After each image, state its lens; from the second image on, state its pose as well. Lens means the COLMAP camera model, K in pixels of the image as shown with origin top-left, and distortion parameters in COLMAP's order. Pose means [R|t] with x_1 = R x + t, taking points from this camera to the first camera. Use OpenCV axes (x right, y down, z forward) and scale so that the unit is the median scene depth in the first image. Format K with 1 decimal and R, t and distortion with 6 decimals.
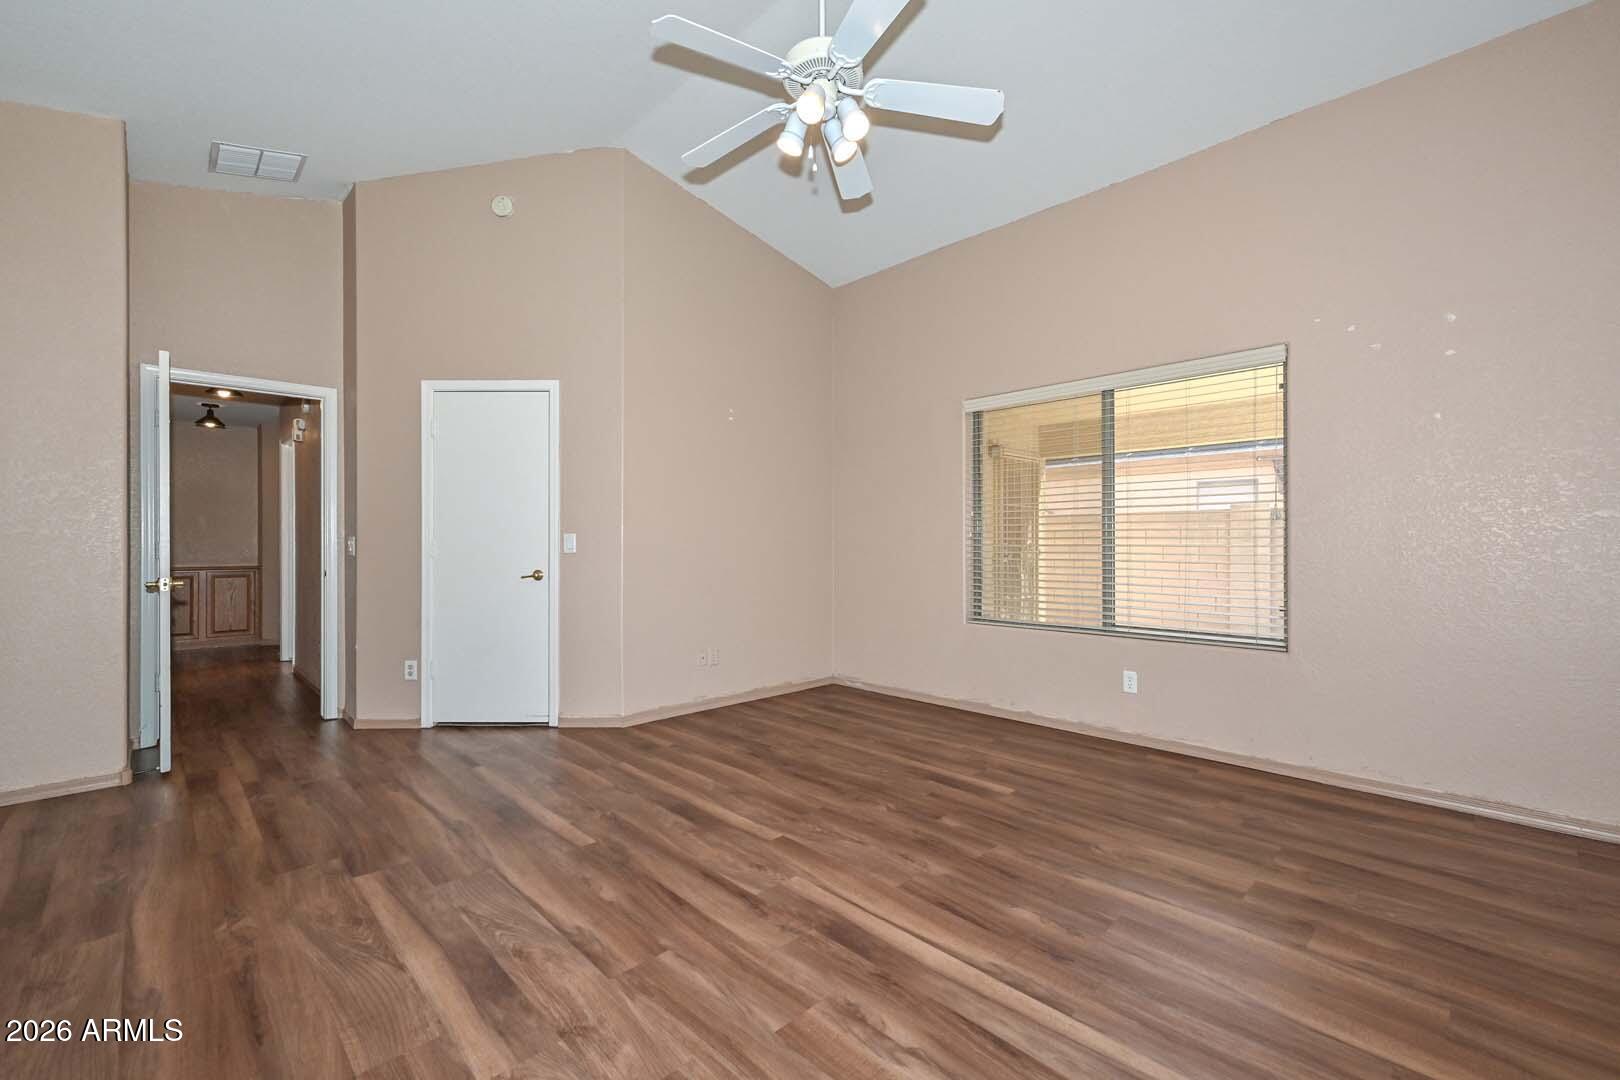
lens RADIAL K [[721.2, 0, 870.4], [0, 721.2, 541.8], [0, 0, 1]] dist [0.004312, 0.000488]
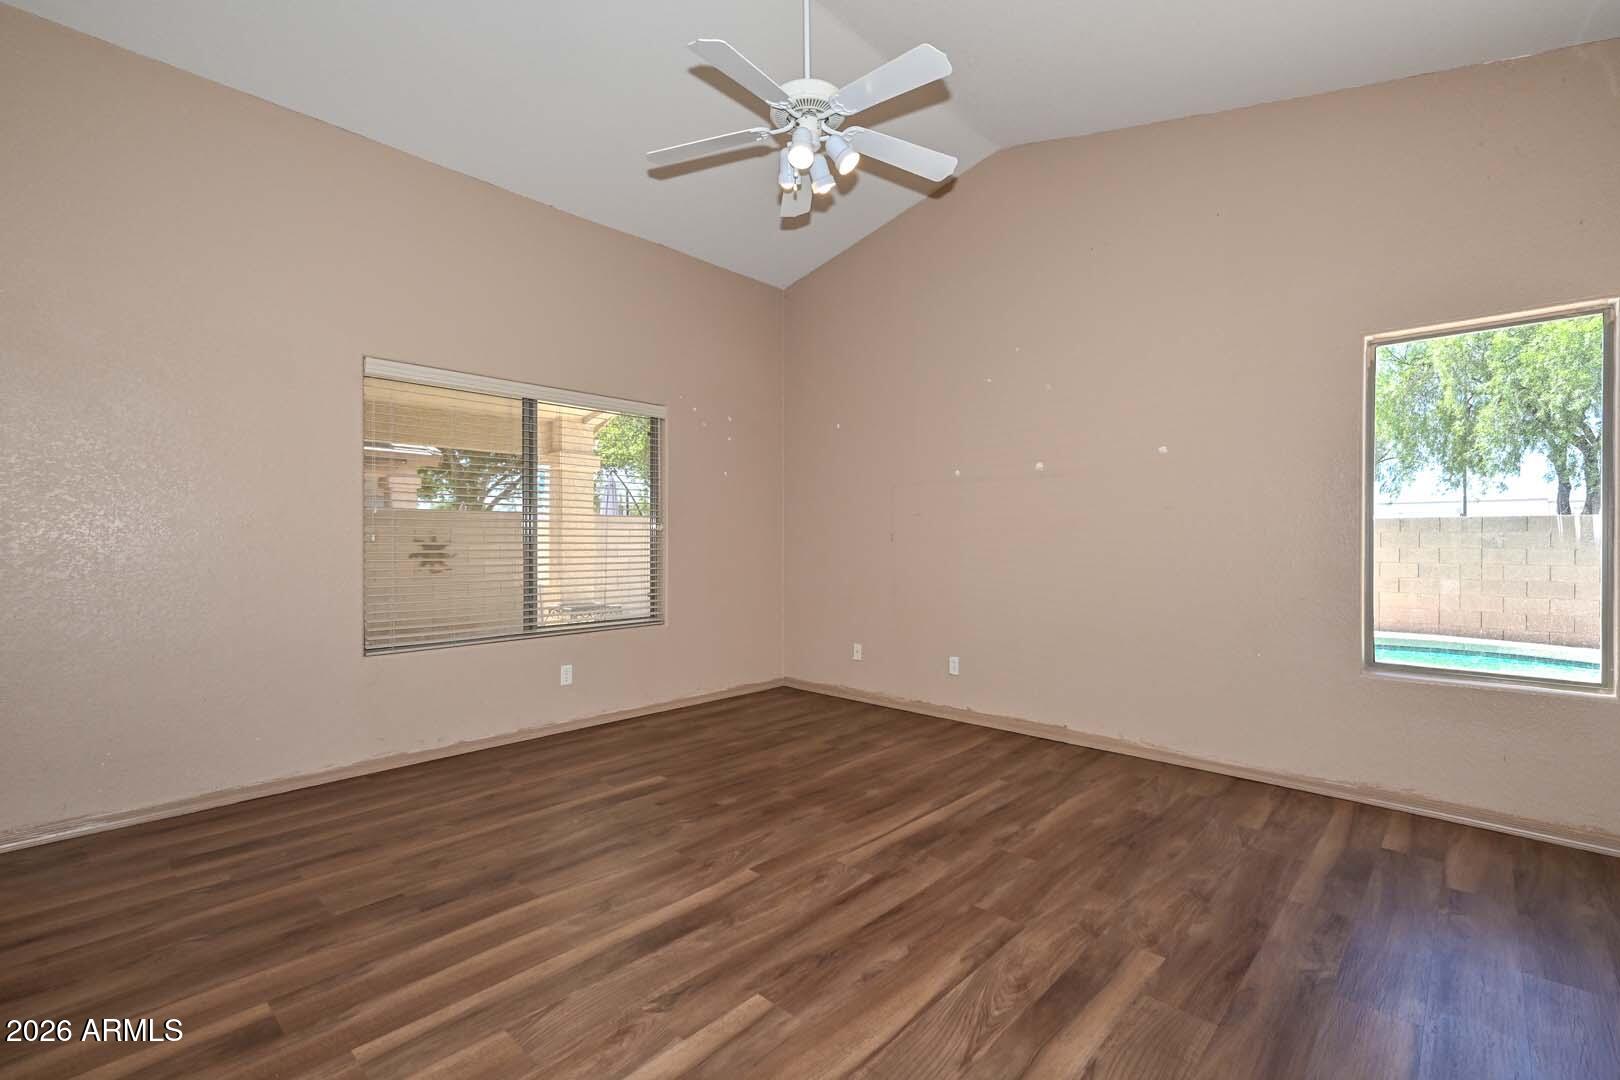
lens RADIAL K [[706.3, 0, 810.3], [0, 706.3, 539.2], [0, 0, 1]] dist [0.017567, 0.000006]
pose [[-0.033114, 0.004317, 0.999442, -0.893812], [-0.002756, 0.999986, -0.004411, -0.009055], [-0.999448, -0.002900, -0.033102, 0.826523]]
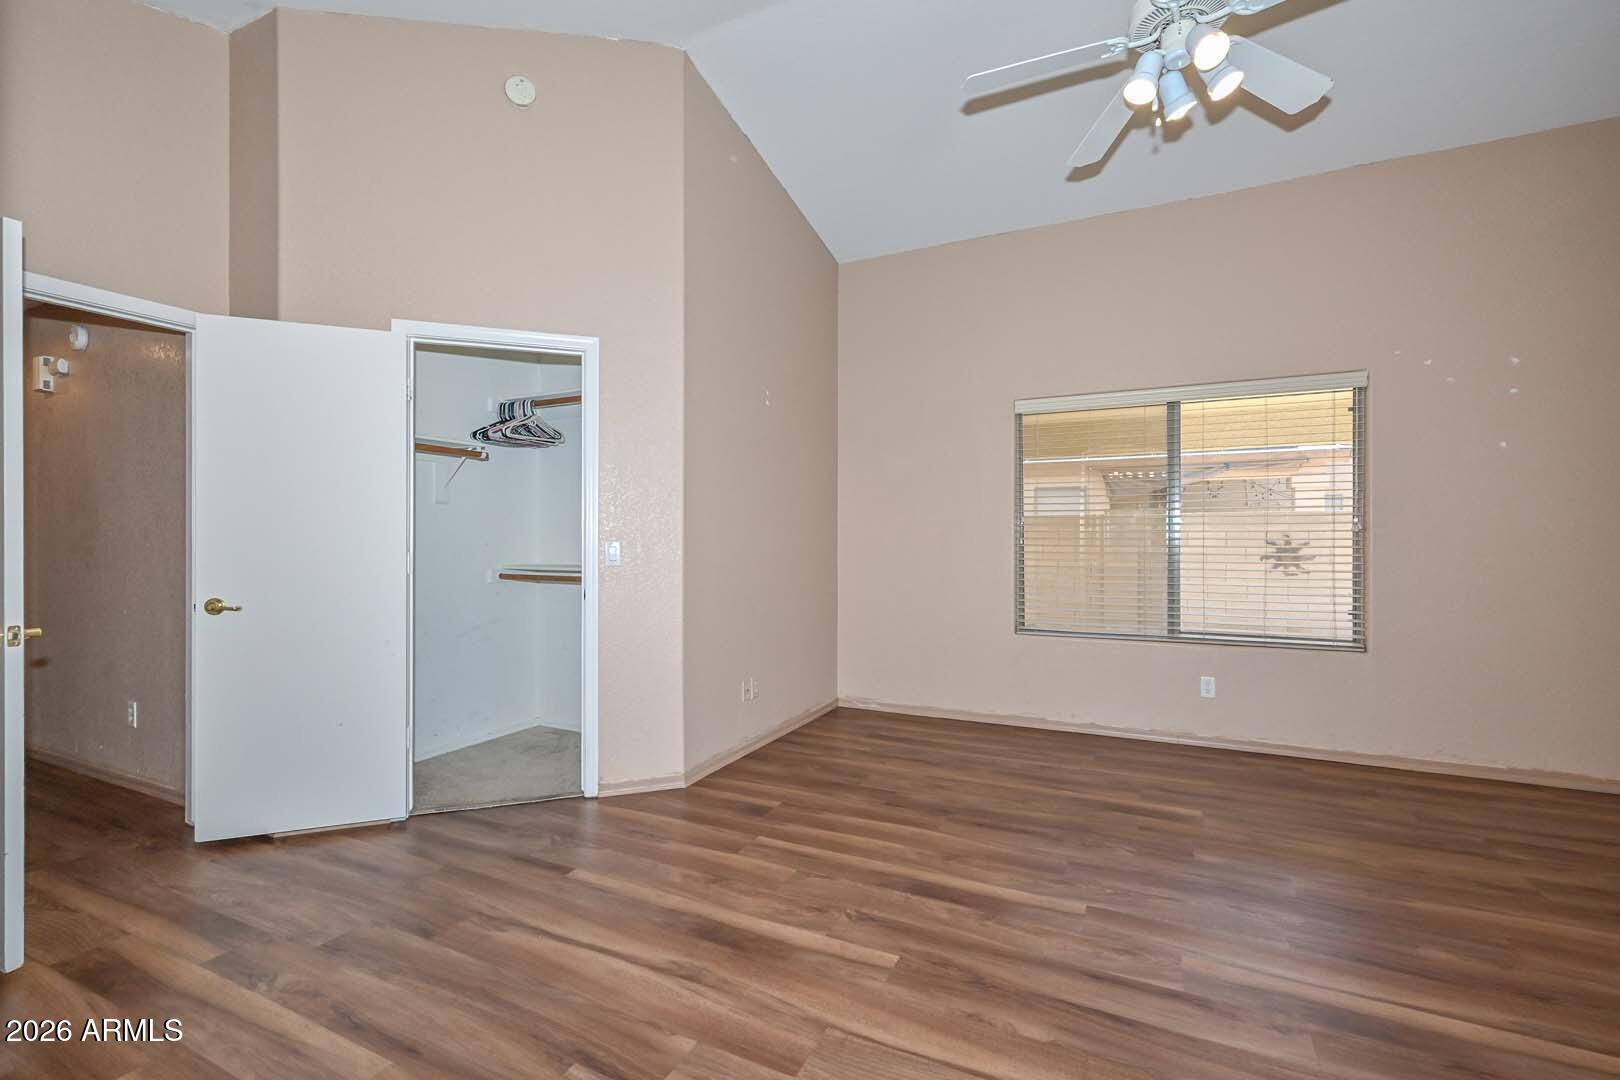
lens RADIAL K [[721.2, 0, 847.0], [0, 721.2, 541.3], [0, 0, 1]] dist [0.004312, 0.000488]
pose [[0.939034, 0.001106, 0.343824, -0.587460], [-0.002371, 0.999992, 0.003259, -0.018904], [-0.343817, -0.003876, 0.939029, 0.263329]]
